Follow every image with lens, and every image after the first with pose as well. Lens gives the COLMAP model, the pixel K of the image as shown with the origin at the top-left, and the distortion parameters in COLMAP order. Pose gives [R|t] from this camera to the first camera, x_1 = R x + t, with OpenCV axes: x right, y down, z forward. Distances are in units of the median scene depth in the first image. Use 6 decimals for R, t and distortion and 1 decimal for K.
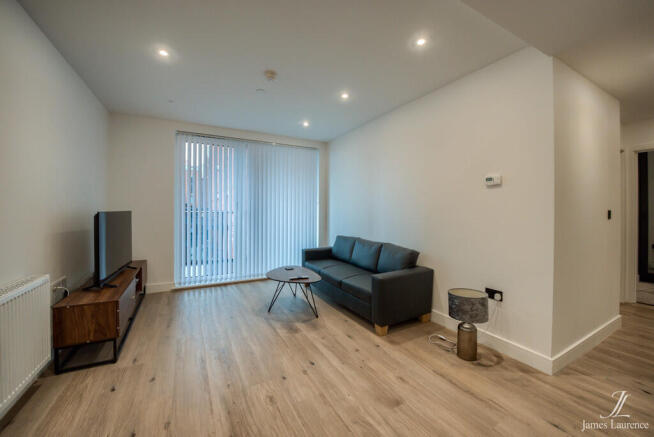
lens RADIAL K [[246.6, 0, 313.8], [0, 246.6, 215.0], [0, 0, 1]] dist [-0.023616, -0.000561]
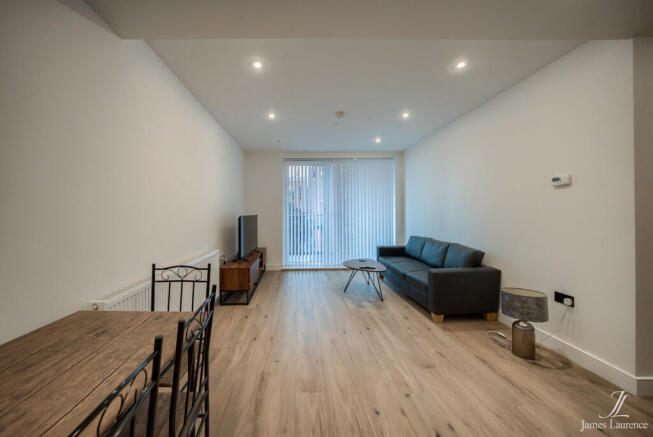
lens RADIAL K [[225.4, 0, 306.2], [0, 225.4, 217.4], [0, 0, 1]] dist [-0.005868, -0.000227]
pose [[0.906176, -0.003112, -0.422889, 0.187807], [0.003039, 0.999995, -0.000846, 0.002494], [0.422890, -0.000519, 0.906181, -0.225087]]
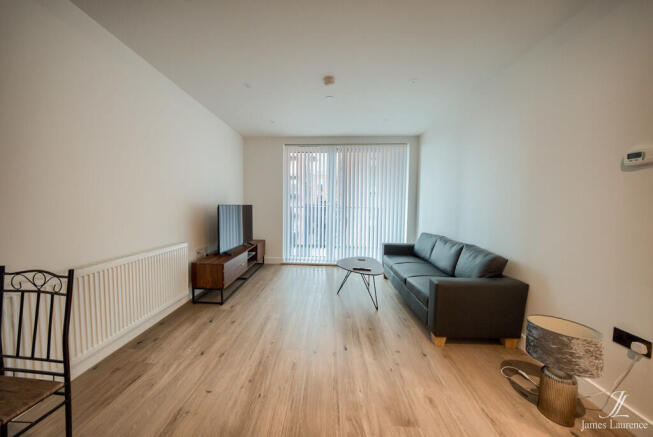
lens RADIAL K [[213.0, 0, 317.9], [0, 213.0, 220.8], [0, 0, 1]] dist [-0.005245, 0.001255]
pose [[0.868451, 0.043001, -0.493906, 0.291588], [-0.021029, 0.998530, 0.049959, 0.007222], [0.495328, -0.033000, 0.868079, 0.138211]]
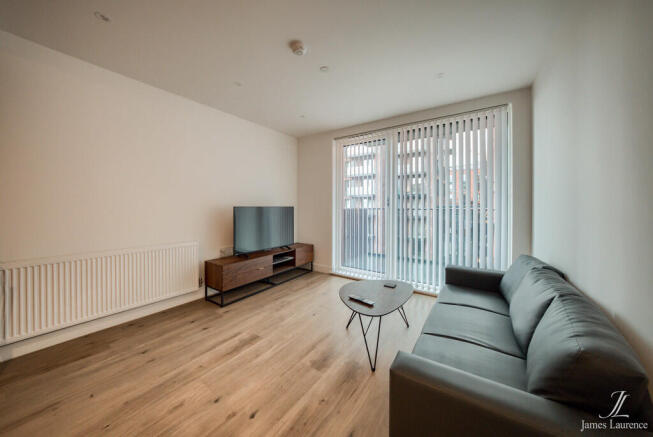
lens RADIAL K [[225.4, 0, 327.6], [0, 225.4, 208.5], [0, 0, 1]] dist [-0.005868, -0.000227]
pose [[0.485135, 0.009223, -0.874391, 0.610874], [-0.025764, 0.999661, -0.003750, -0.007000], [0.874060, 0.024347, 0.485208, 0.774656]]
